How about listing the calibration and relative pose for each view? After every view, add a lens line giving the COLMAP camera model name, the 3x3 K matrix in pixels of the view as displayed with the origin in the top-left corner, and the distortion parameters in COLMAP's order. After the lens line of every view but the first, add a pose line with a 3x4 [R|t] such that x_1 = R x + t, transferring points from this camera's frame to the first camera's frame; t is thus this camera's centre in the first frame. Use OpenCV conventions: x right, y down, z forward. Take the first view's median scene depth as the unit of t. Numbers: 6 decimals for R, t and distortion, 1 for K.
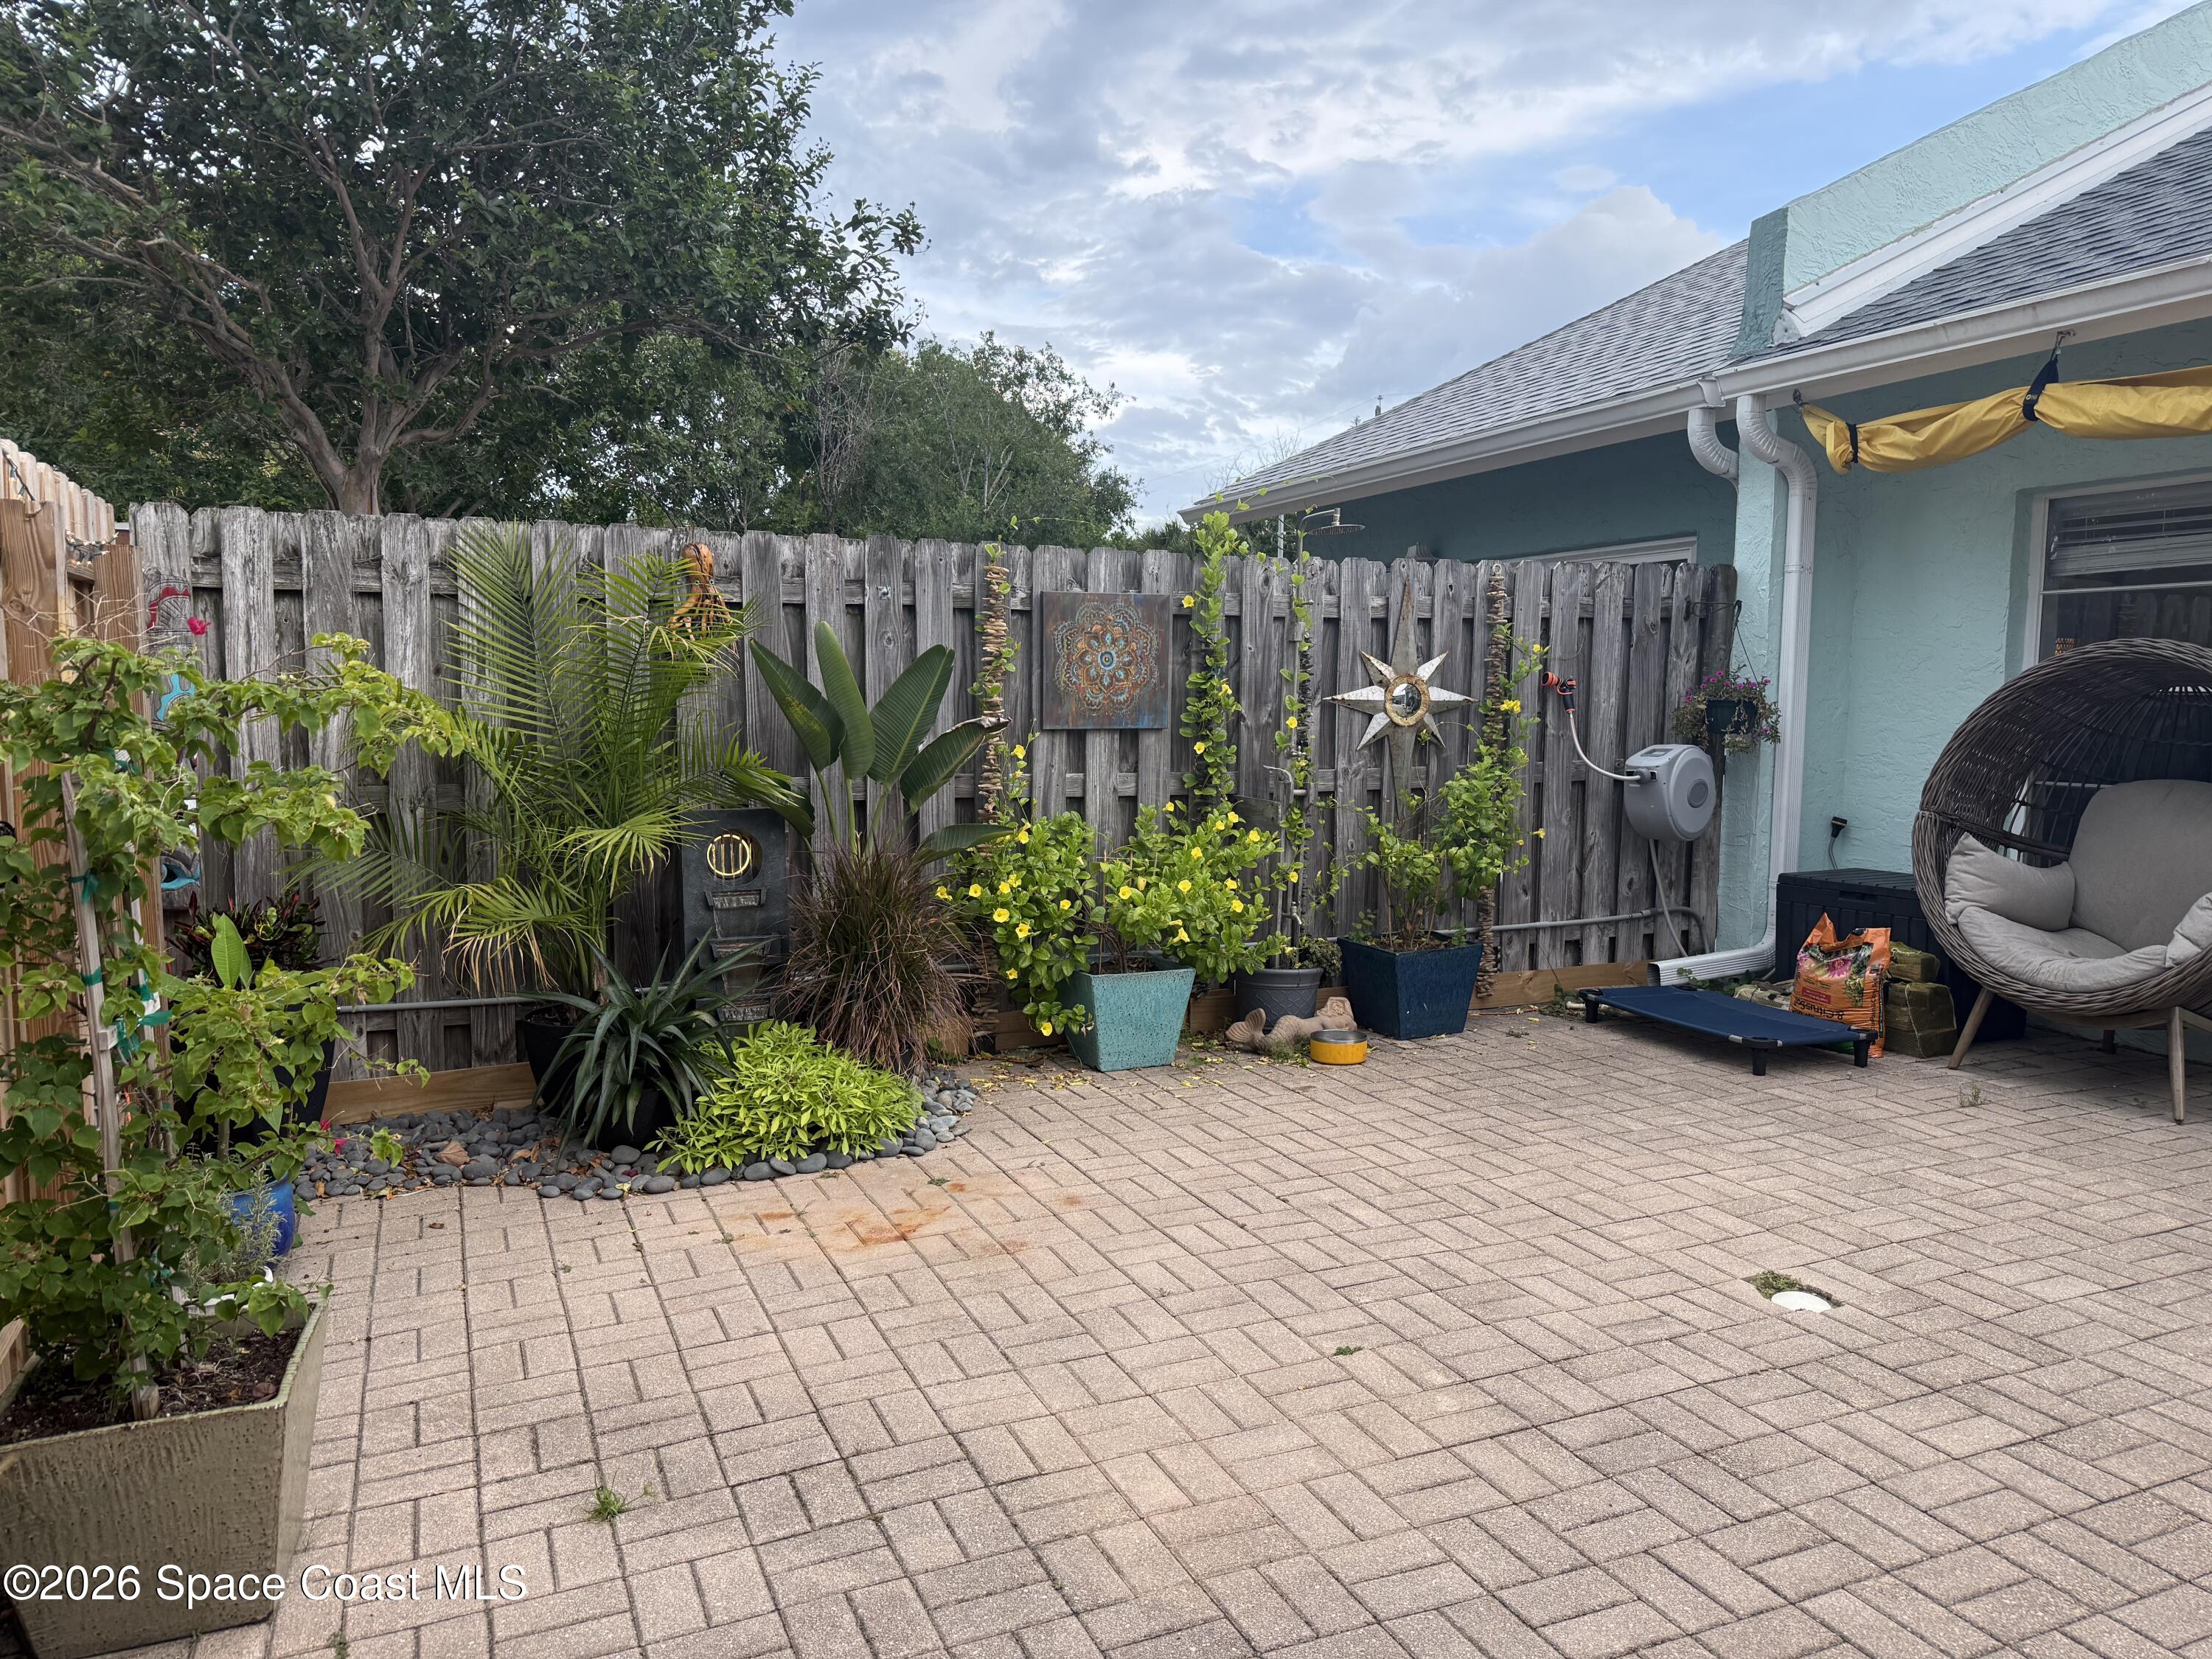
lens RADIAL K [[1538.1, 0, 1098.9], [0, 1538.1, 851.9], [0, 0, 1]] dist [-0.003844, -0.005521]
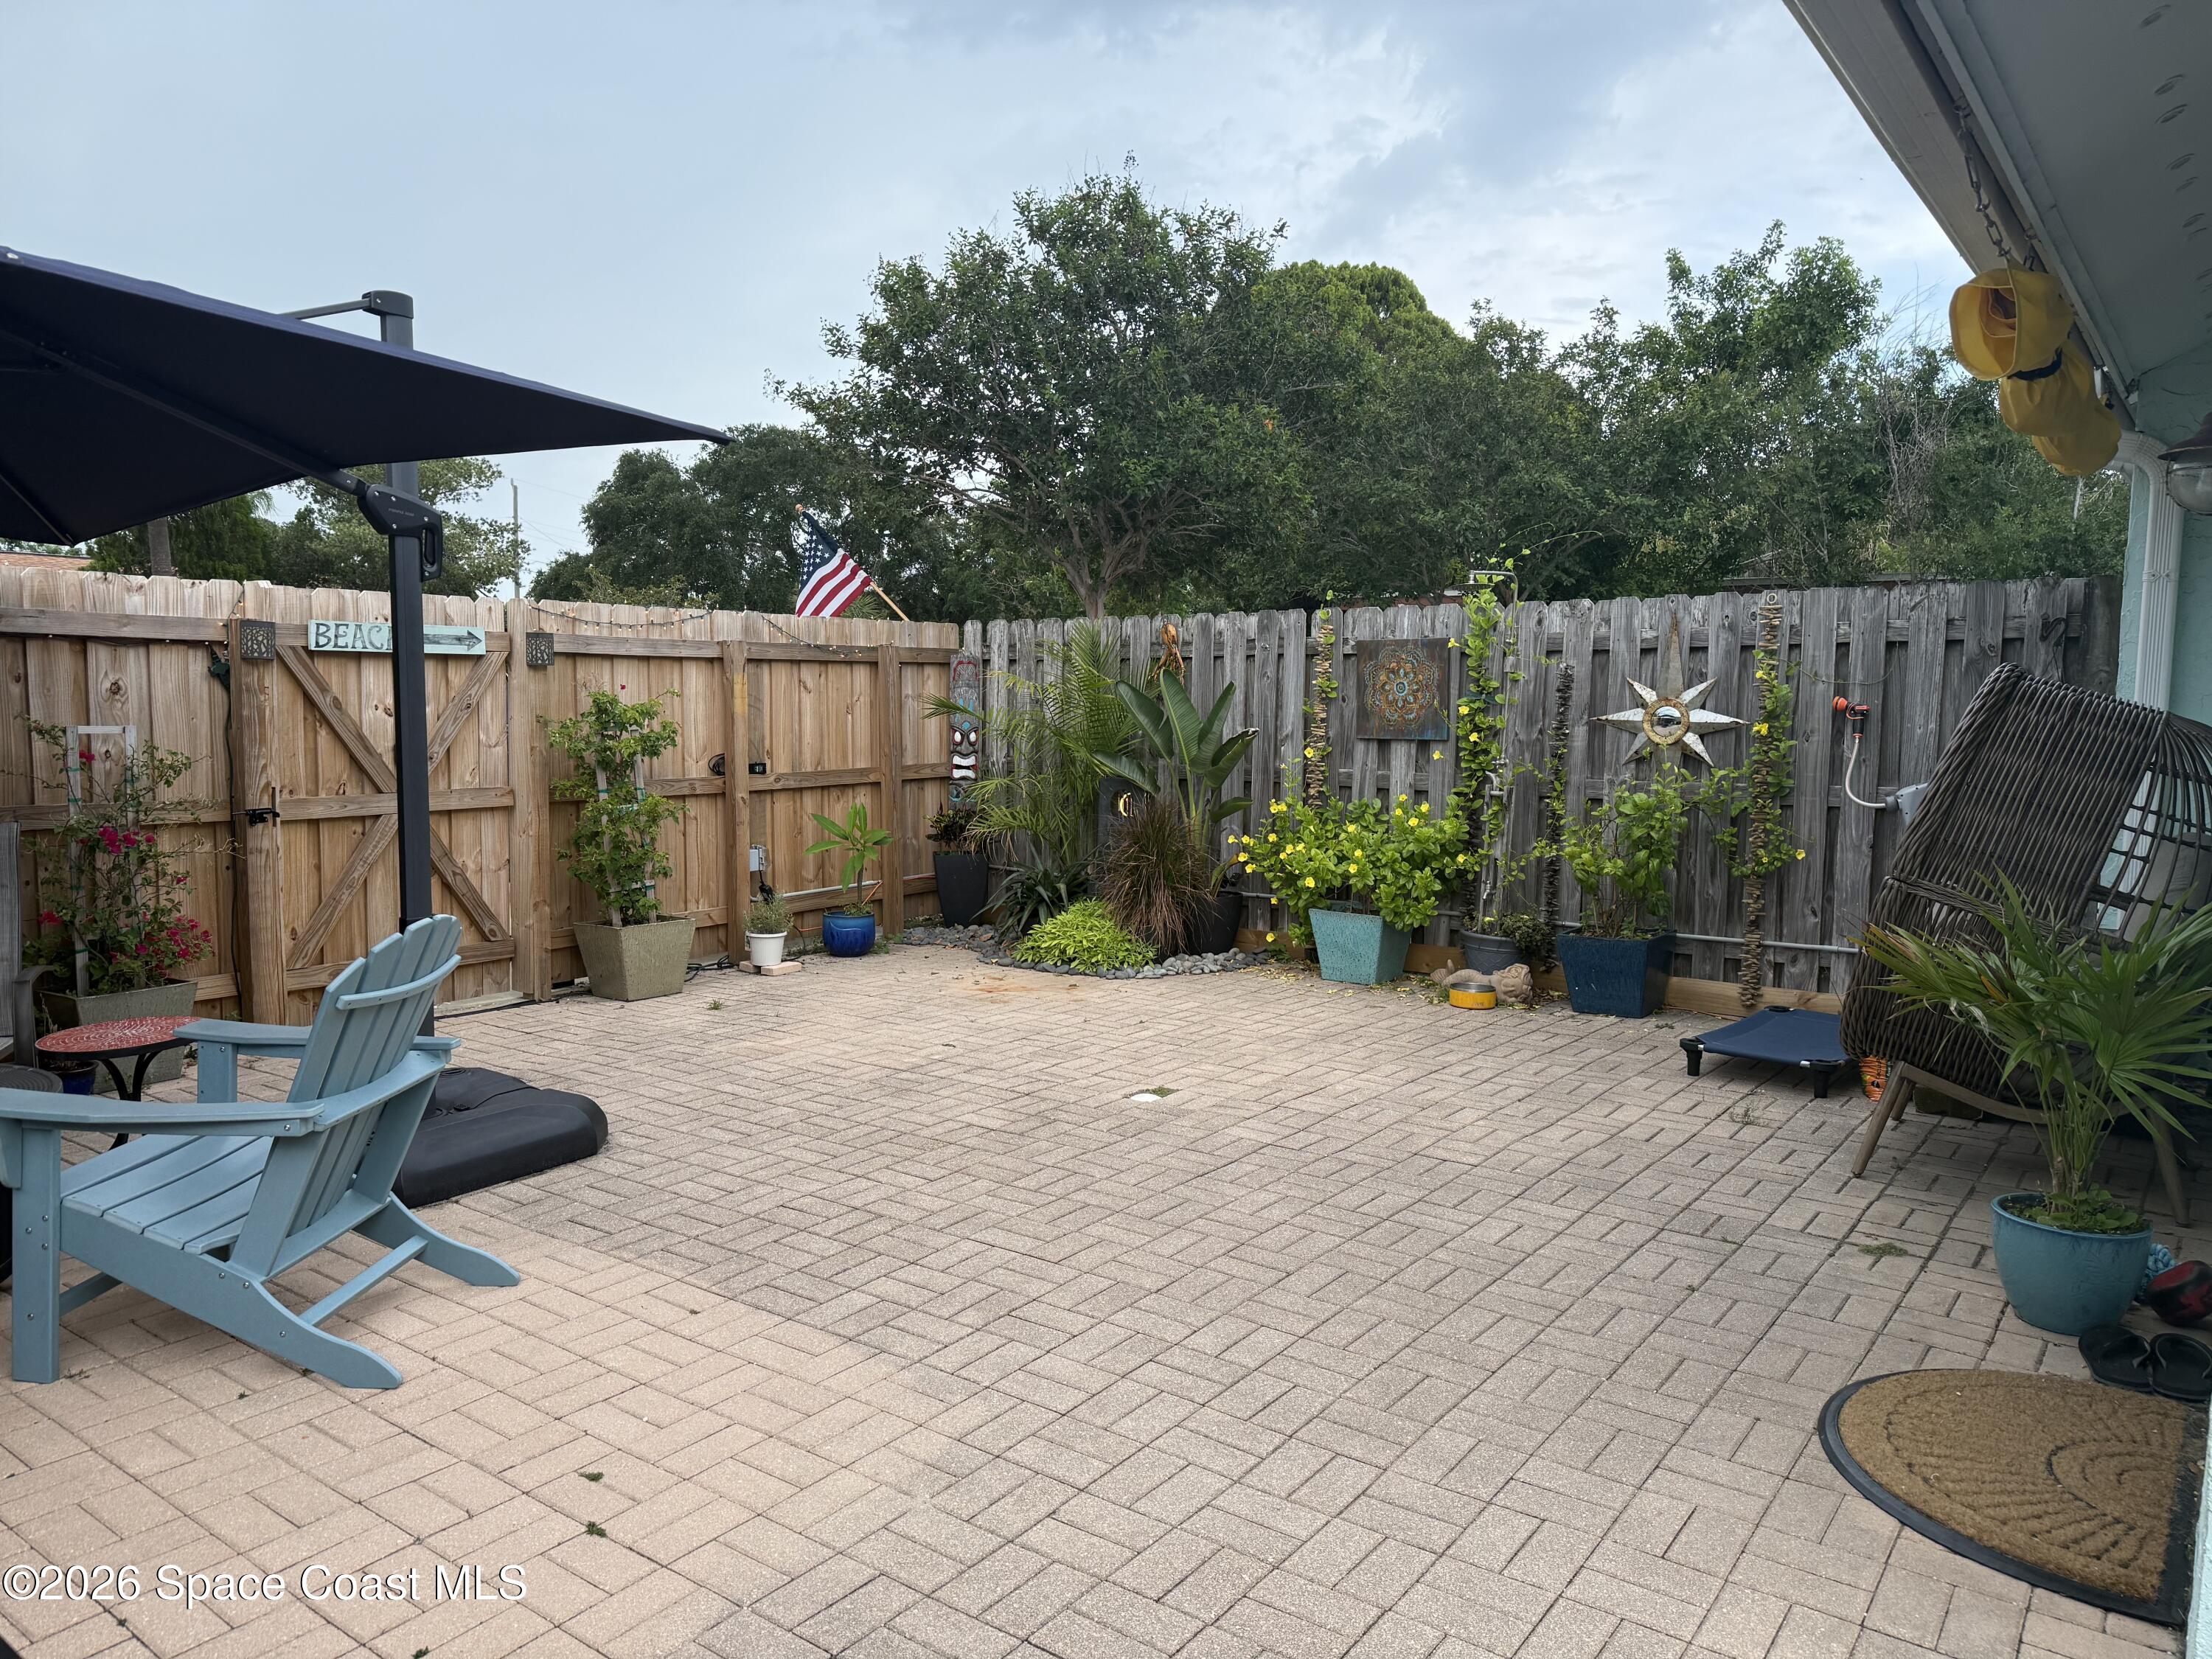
lens RADIAL K [[1559.3, 0, 1087.4], [0, 1559.3, 839.2], [0, 0, 1]] dist [0.003071, -0.009782]
pose [[0.492629, 0.083261, -0.866247, 1.067312], [-0.102852, 0.994006, 0.037050, -0.013185], [0.864140, 0.070843, 0.498240, 0.084329]]
